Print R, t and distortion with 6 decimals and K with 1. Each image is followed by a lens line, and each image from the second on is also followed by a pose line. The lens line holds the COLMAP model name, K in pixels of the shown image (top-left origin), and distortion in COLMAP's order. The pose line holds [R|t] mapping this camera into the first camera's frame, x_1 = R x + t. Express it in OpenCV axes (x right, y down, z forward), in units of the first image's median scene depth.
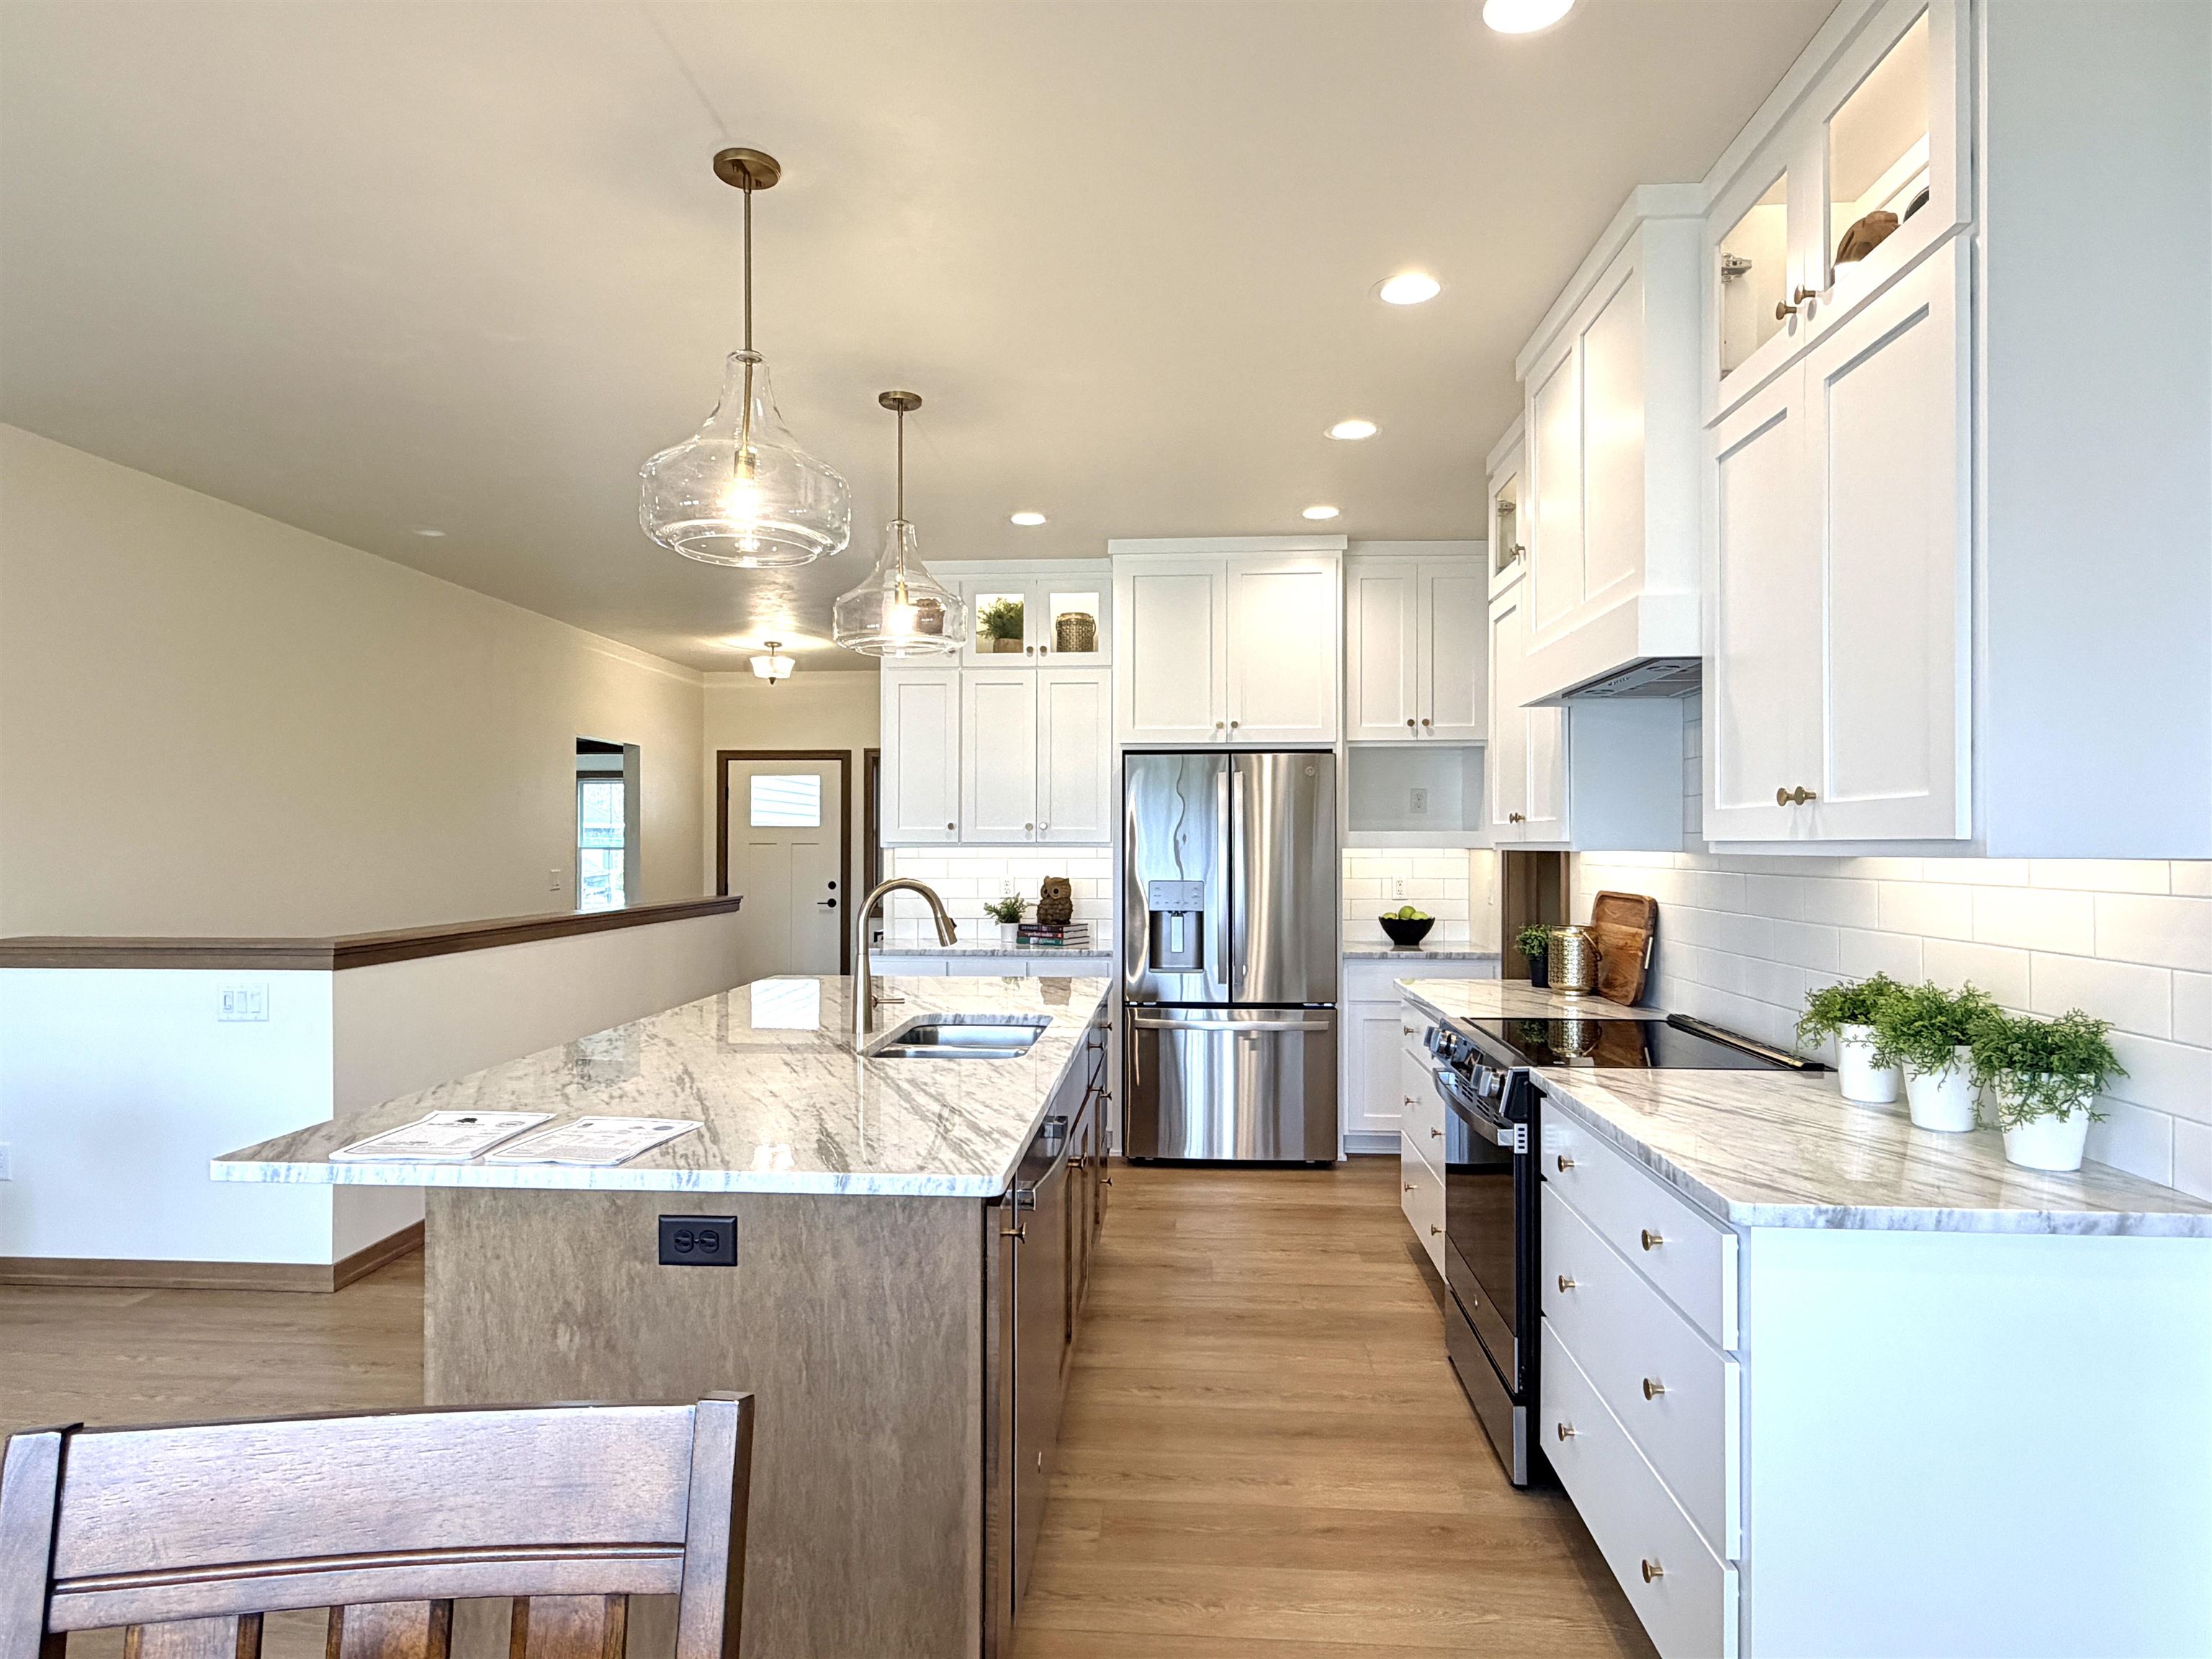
lens RADIAL K [[1269.8, 0, 1099.5], [0, 1269.8, 838.6], [0, 0, 1]] dist [-0.000379, 0.001960]
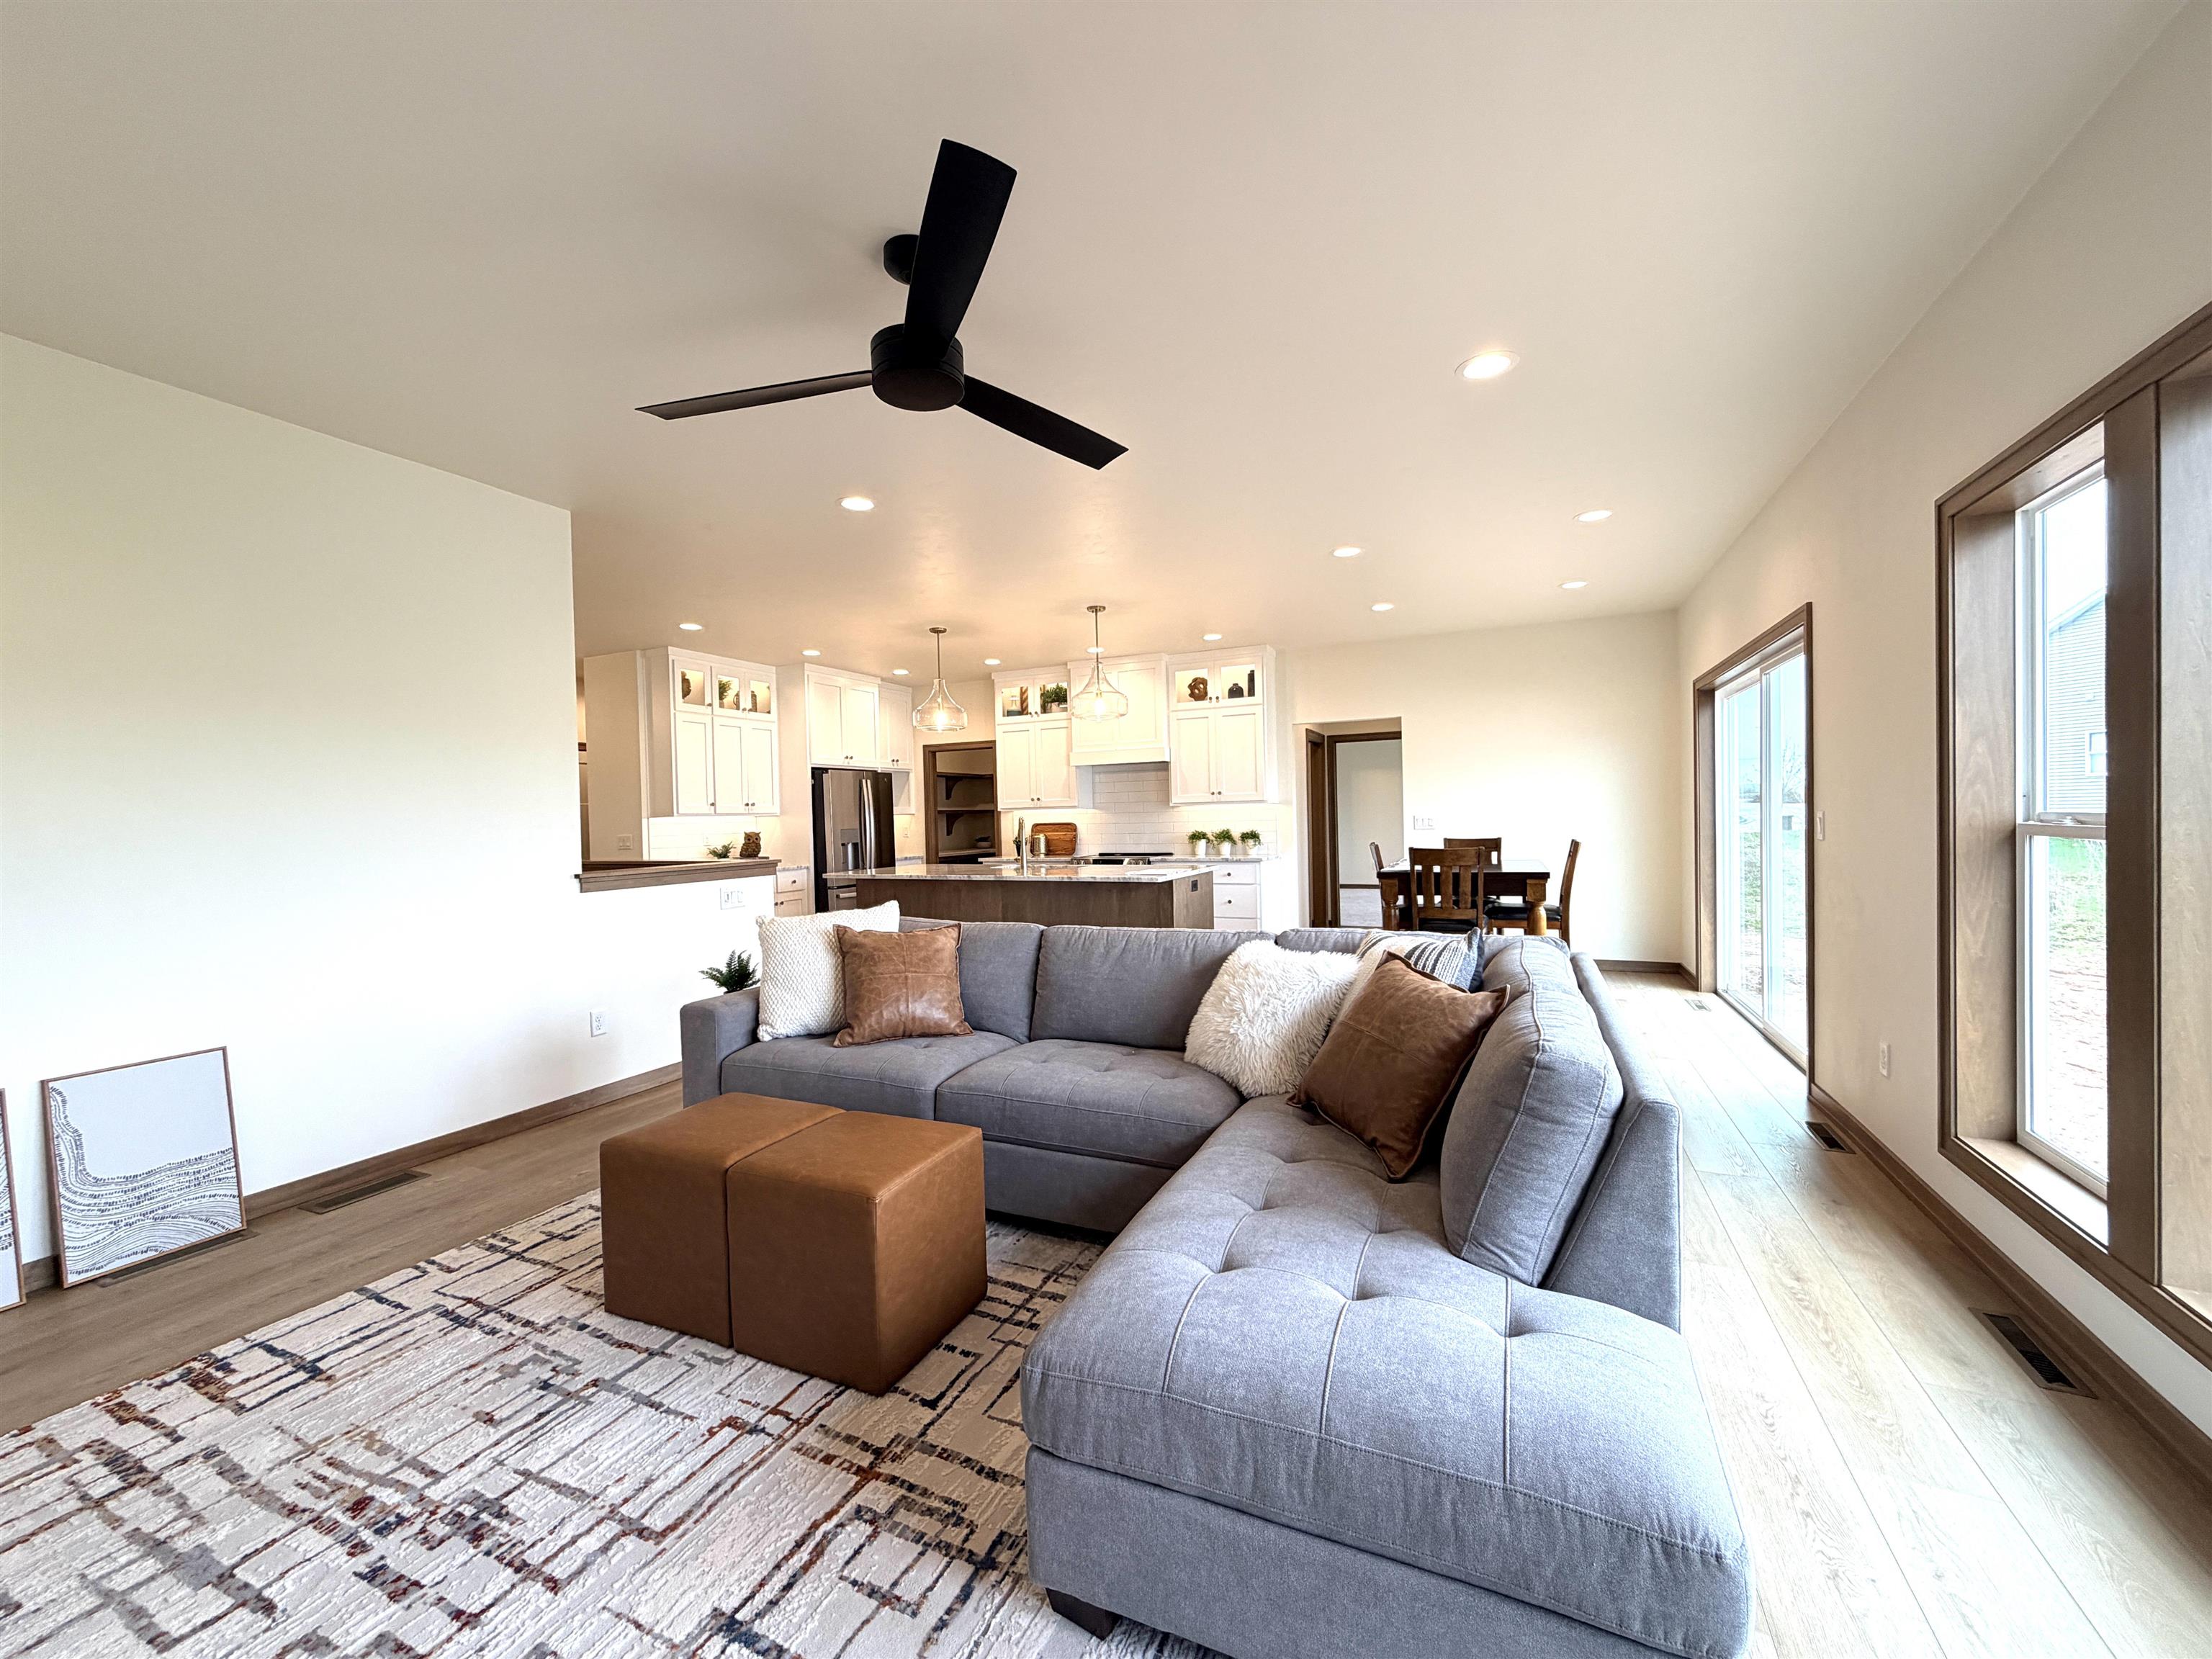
lens RADIAL K [[879.1, 0, 1096.5], [0, 879.1, 833.8], [0, 0, 1]] dist [0.000945, -0.000302]
pose [[0.358495, -0.027068, 0.933139, -1.427803], [0.020544, 0.999566, 0.021102, 0.022332], [-0.933306, 0.011606, 0.358895, 0.078601]]
